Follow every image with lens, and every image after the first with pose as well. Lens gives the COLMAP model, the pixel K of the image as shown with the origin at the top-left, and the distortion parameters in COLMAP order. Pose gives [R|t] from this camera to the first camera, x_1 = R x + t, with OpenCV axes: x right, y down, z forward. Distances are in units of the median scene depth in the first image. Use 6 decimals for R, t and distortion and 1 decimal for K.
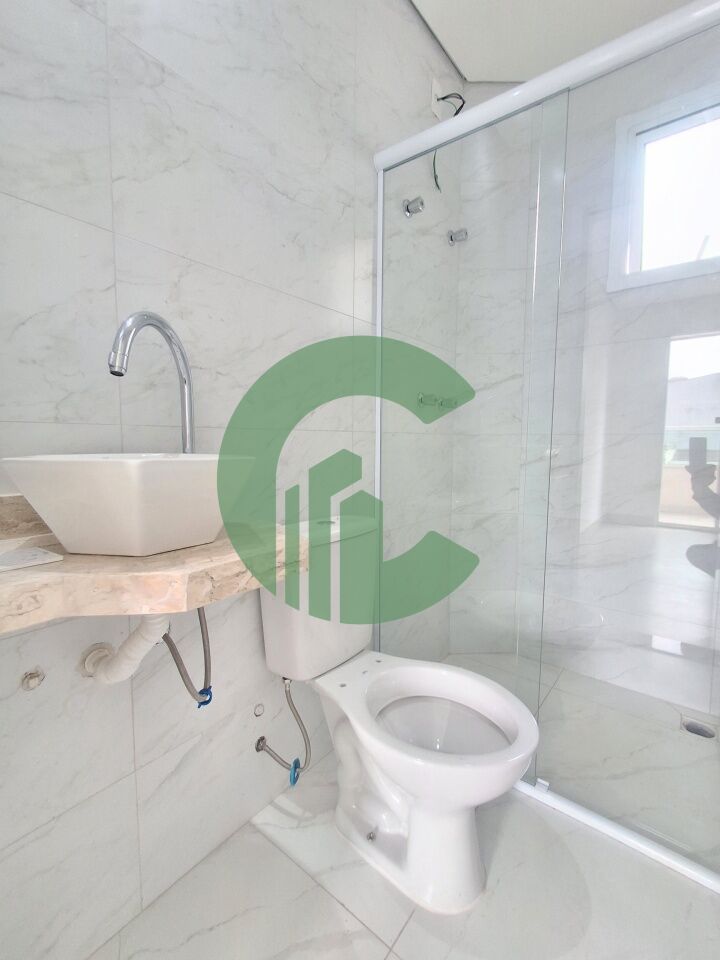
lens RADIAL K [[446.2, 0, 360.0], [0, 446.2, 480.0], [0, 0, 1]] dist [0.002053, 0.000691]
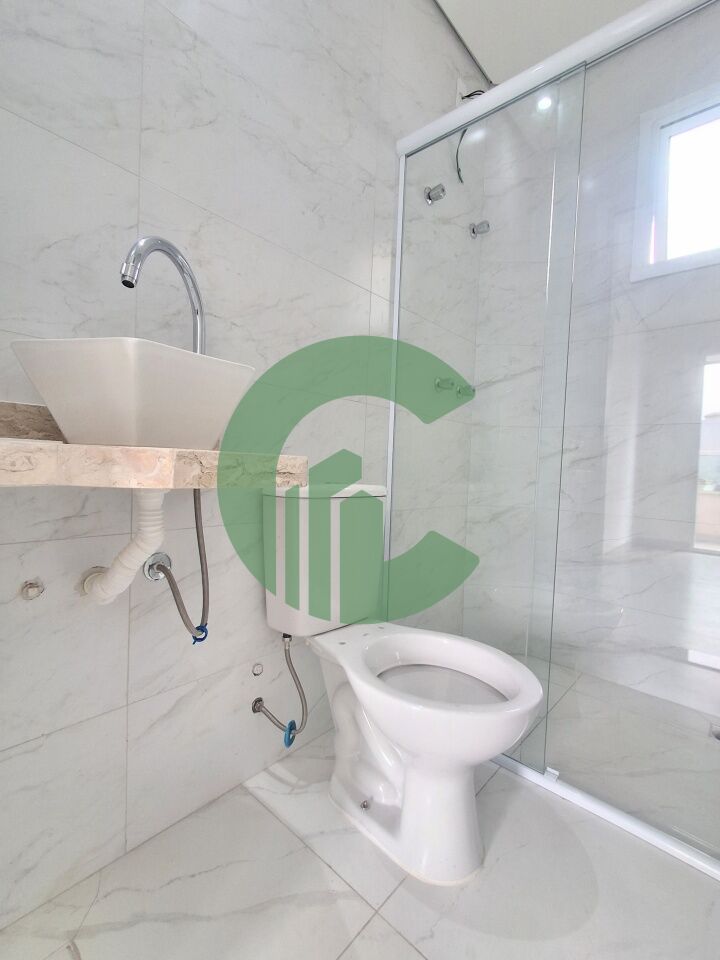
lens RADIAL K [[447.1, 0, 360.0], [0, 447.1, 480.0], [0, 0, 1]] dist [0.001122, -0.000491]
pose [[0.997702, 0.034718, -0.058181, 0.044443], [-0.037939, 0.997754, -0.055198, 0.153110], [0.056134, 0.057278, 0.996779, 0.006421]]
